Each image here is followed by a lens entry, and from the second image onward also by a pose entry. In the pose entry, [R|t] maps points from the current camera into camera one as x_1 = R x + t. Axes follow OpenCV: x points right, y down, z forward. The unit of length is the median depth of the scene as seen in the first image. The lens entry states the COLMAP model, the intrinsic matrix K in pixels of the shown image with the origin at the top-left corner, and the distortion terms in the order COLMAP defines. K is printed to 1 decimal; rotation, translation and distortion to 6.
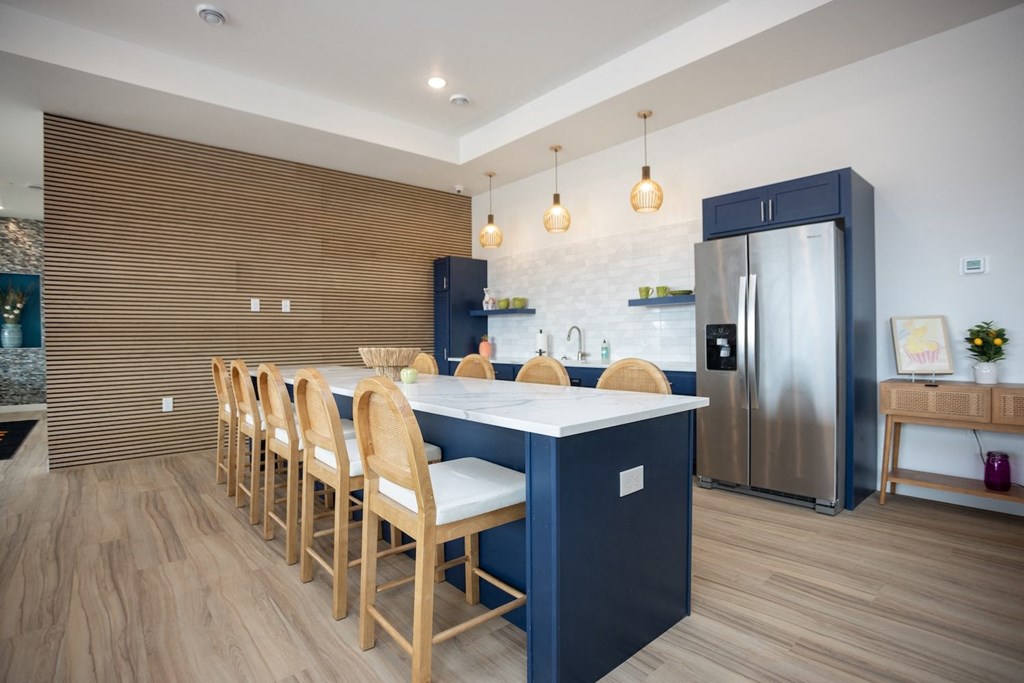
lens RADIAL K [[502.0, 0, 507.7], [0, 502.0, 341.0], [0, 0, 1]] dist [-0.074720, 0.021309]
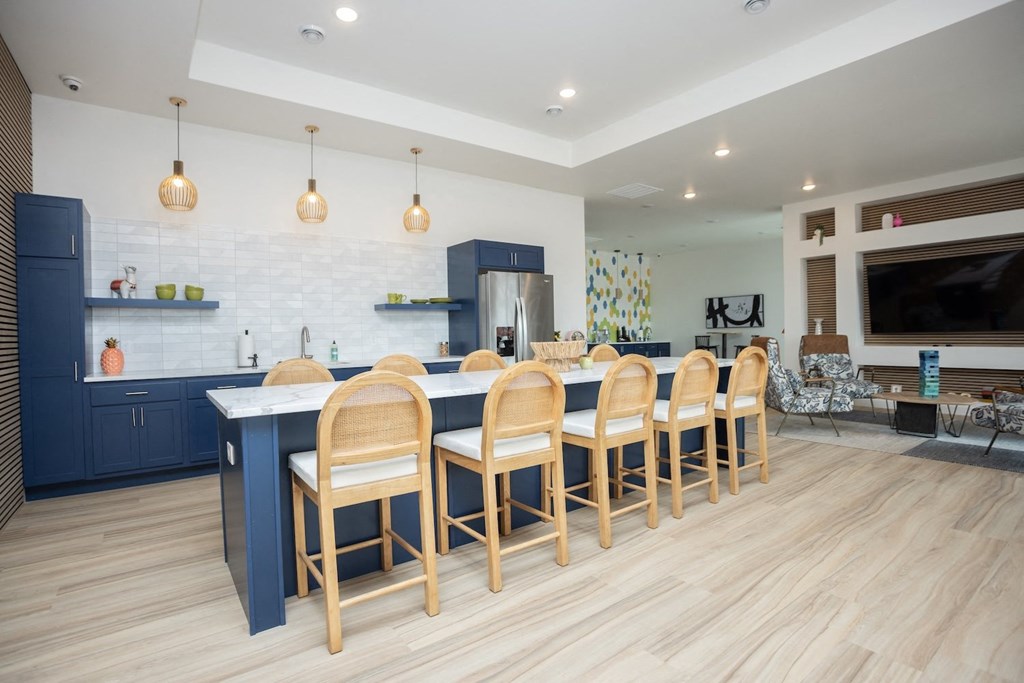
lens RADIAL K [[502.0, 0, 507.7], [0, 502.0, 341.0], [0, 0, 1]] dist [-0.074720, 0.021309]
pose [[0.067765, -0.006008, 0.997683, -0.867046], [0.026969, 0.999627, 0.004187, 0.003277], [-0.997337, 0.026623, 0.067902, 0.670069]]
